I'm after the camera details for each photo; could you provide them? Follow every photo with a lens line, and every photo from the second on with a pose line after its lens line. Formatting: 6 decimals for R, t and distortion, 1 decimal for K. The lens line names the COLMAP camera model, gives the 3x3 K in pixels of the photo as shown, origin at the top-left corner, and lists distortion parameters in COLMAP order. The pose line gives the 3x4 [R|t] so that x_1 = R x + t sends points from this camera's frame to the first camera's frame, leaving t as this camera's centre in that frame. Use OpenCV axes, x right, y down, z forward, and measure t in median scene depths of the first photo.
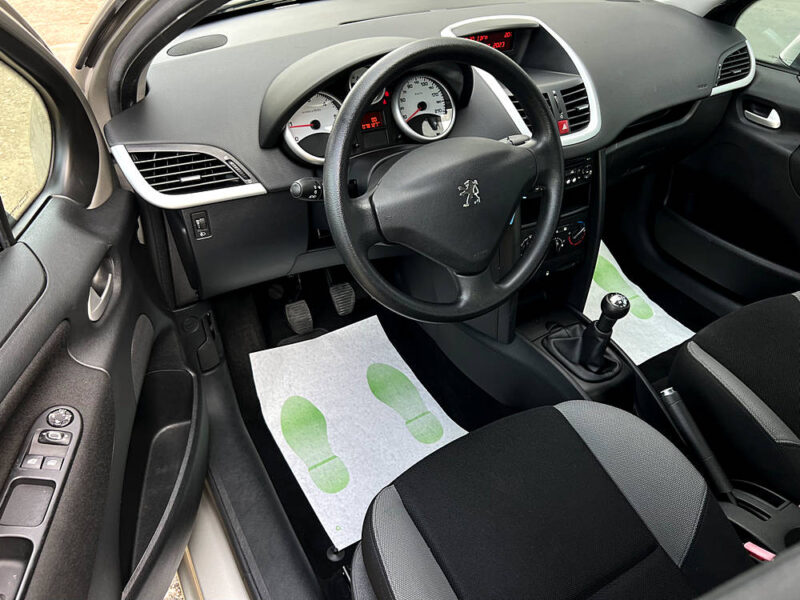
lens RADIAL K [[601.6, 0, 393.2], [0, 601.6, 303.8], [0, 0, 1]] dist [0.057943, -0.026701]
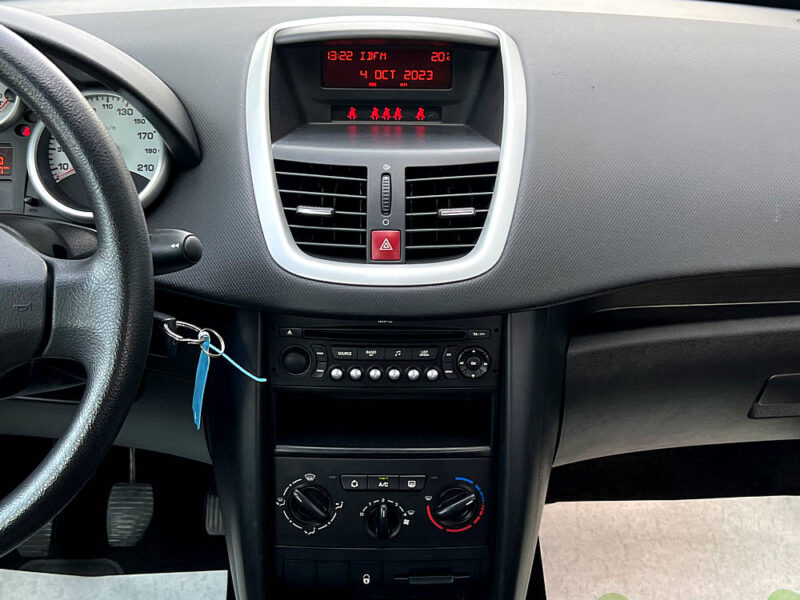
lens RADIAL K [[1002.2, 0, 406.4], [0, 1002.2, 311.3], [0, 0, 1]] dist [0.093301, 0.000000]
pose [[0.869272, 0.191518, -0.455726, 0.621654], [-0.287026, 0.946125, -0.149879, -0.142450], [0.402469, 0.261091, 0.877411, 0.386897]]
